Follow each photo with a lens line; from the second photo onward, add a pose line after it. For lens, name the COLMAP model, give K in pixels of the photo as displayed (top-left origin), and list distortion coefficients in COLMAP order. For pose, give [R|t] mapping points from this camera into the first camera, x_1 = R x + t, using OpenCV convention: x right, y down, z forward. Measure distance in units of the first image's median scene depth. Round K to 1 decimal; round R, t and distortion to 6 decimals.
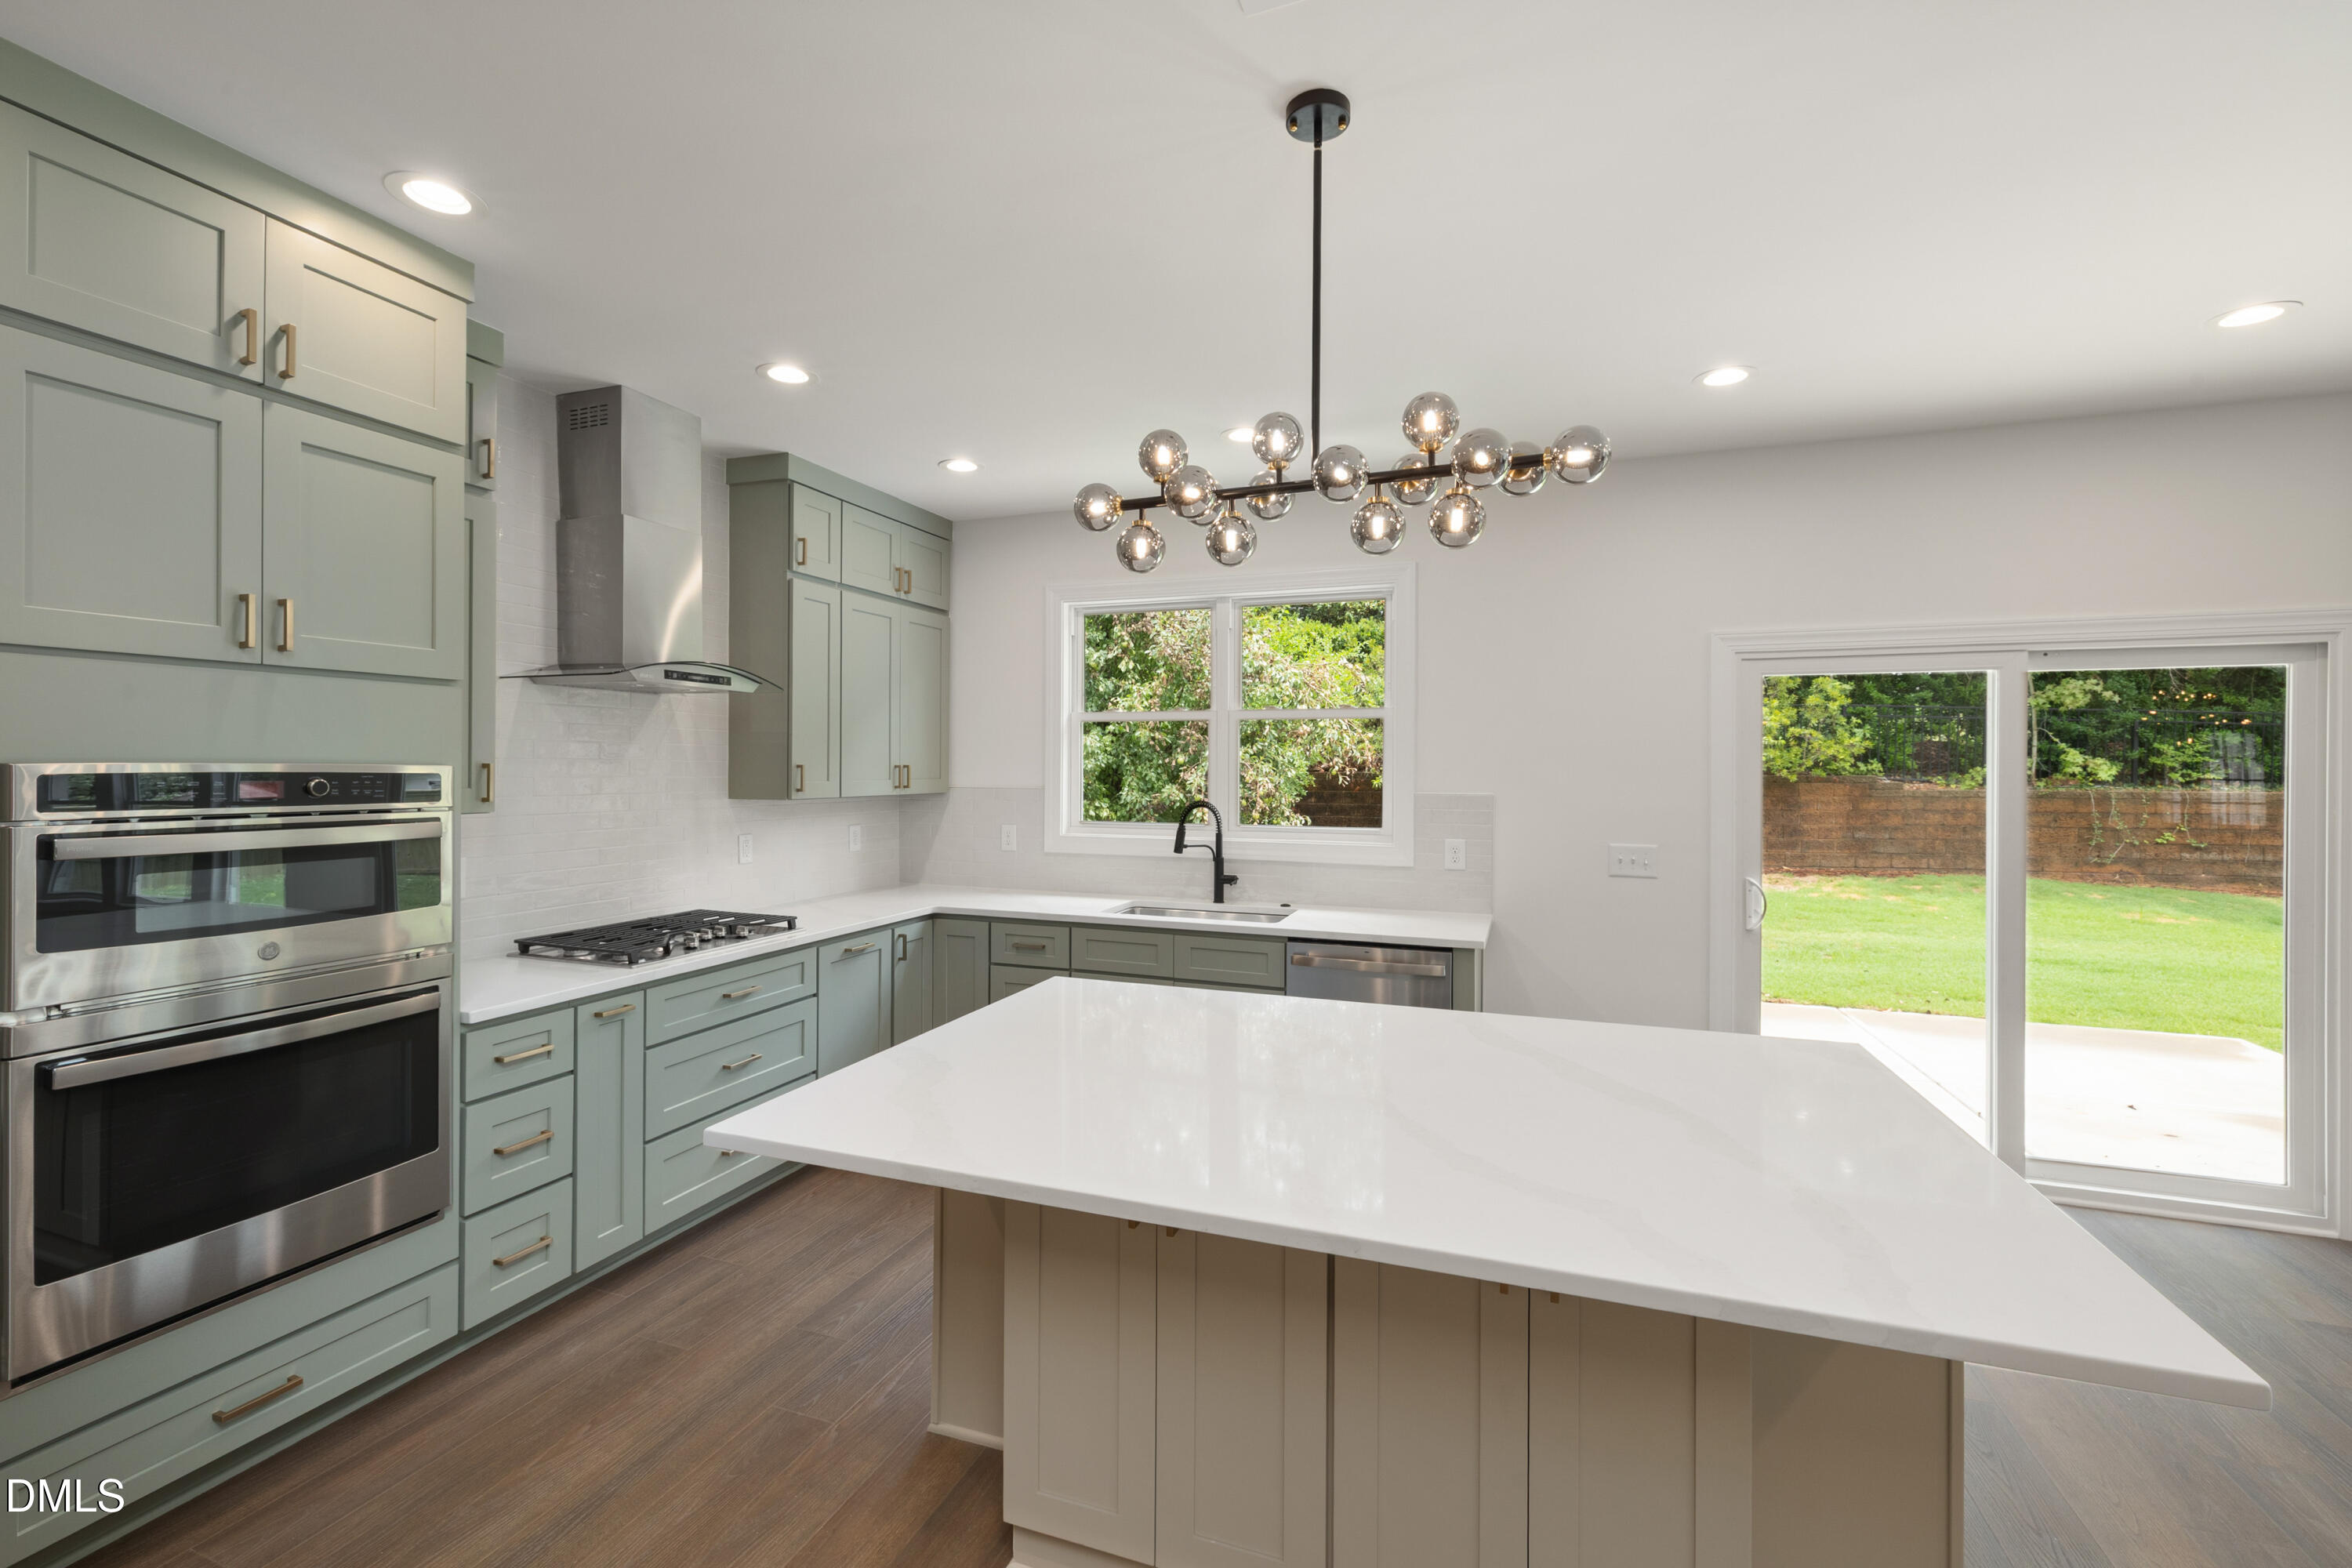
lens RADIAL K [[999.8, 0, 1167.0], [0, 999.8, 774.2], [0, 0, 1]] dist [-0.002191, 0.000089]
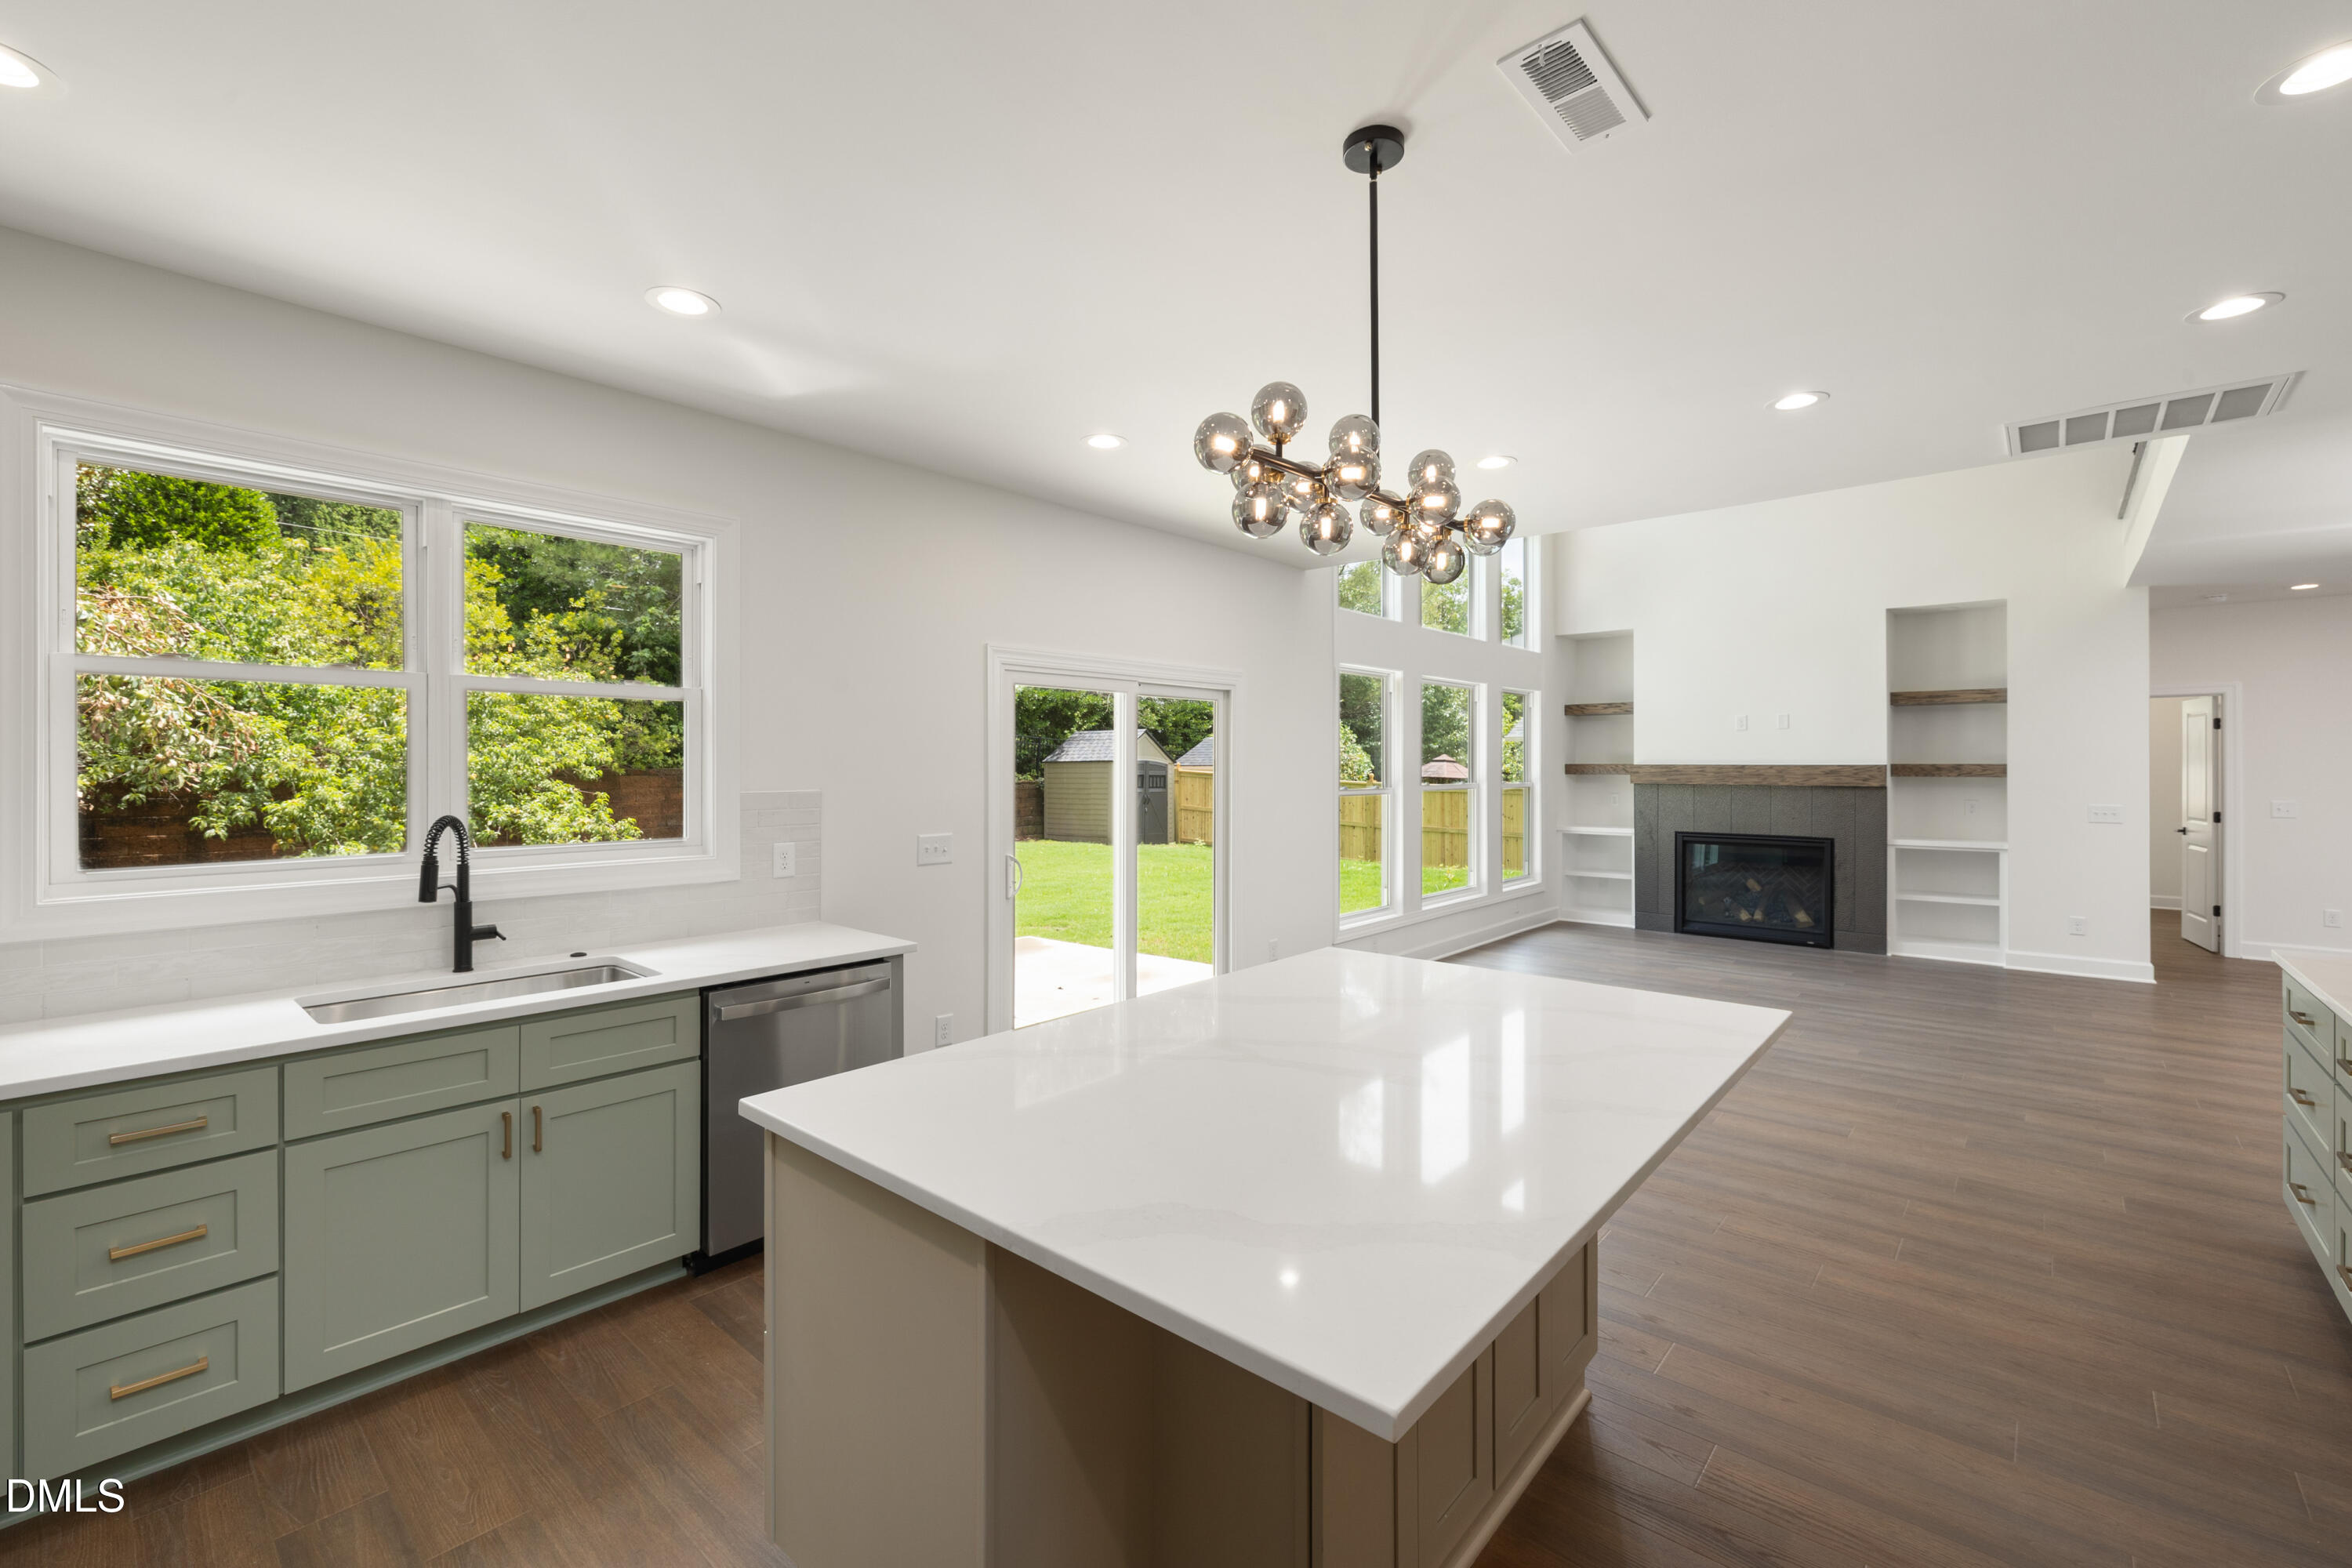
lens RADIAL K [[999.8, 0, 1167.0], [0, 999.8, 774.2], [0, 0, 1]] dist [-0.002191, 0.000089]
pose [[0.364670, -0.013908, 0.931033, -0.505734], [0.007371, 0.999900, 0.012049, -0.005116], [-0.931108, 0.002469, 0.364736, 0.446246]]
